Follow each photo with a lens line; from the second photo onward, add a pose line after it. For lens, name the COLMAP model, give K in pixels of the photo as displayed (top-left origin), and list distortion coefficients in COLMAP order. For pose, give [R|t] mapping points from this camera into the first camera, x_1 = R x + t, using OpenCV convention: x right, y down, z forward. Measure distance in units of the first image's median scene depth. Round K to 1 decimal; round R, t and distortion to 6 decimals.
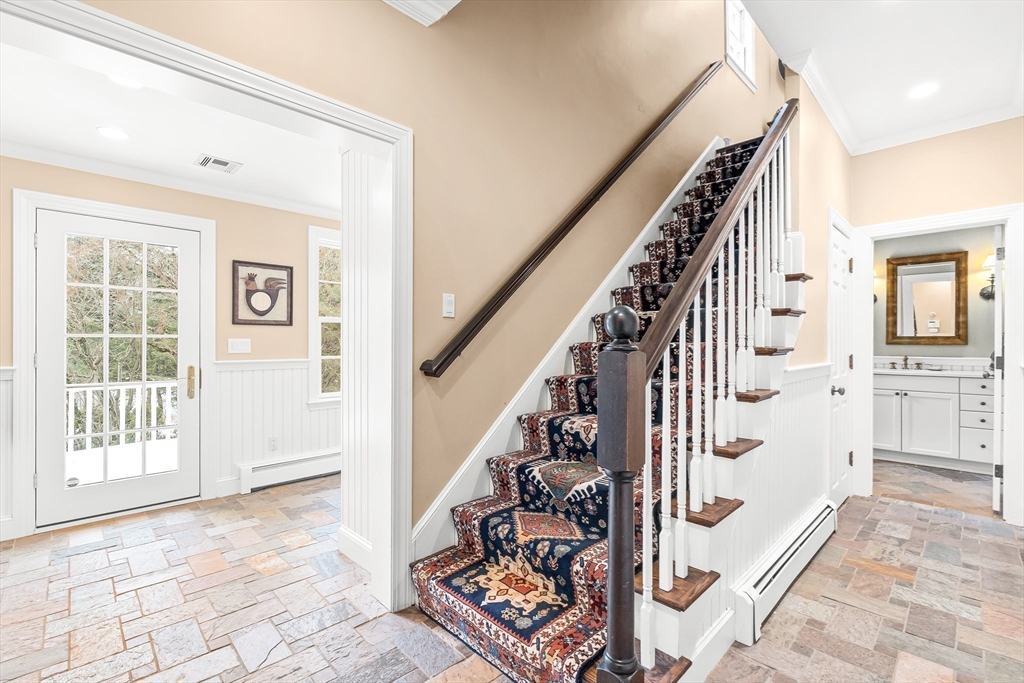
lens RADIAL K [[458.9, 0, 507.4], [0, 458.9, 345.6], [0, 0, 1]] dist [-0.002557, -0.001124]
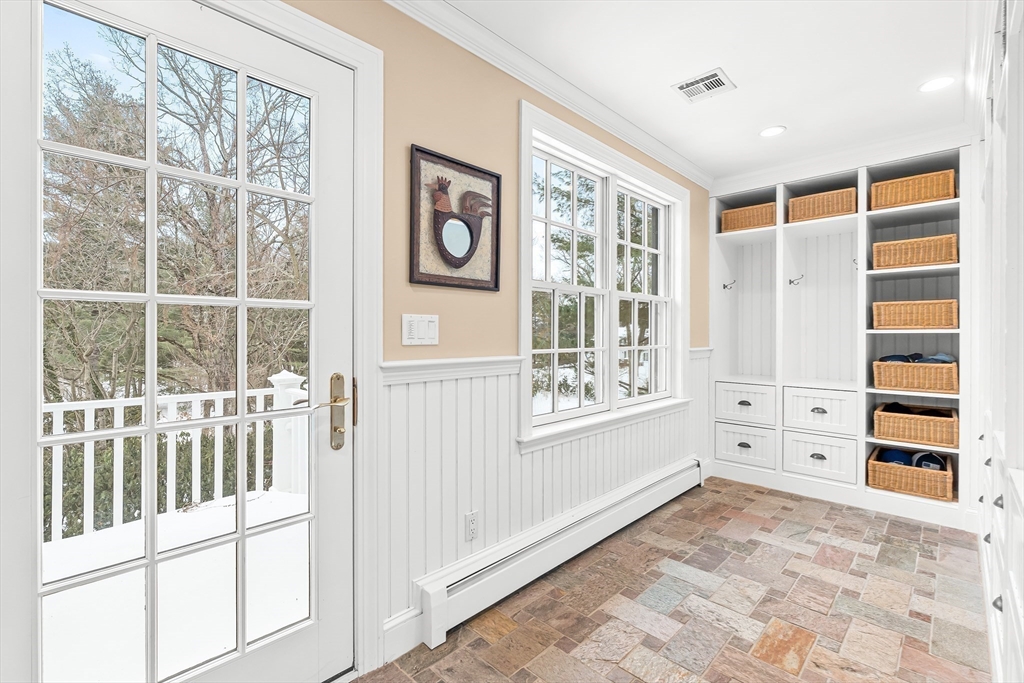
lens RADIAL K [[458.9, 0, 514.1], [0, 458.9, 336.9], [0, 0, 1]] dist [-0.002557, -0.001124]
pose [[0.999733, 0.001904, 0.023031, -0.495488], [-0.001992, 0.999991, 0.003822, 0.006241], [-0.023023, -0.003867, 0.999727, 0.522020]]
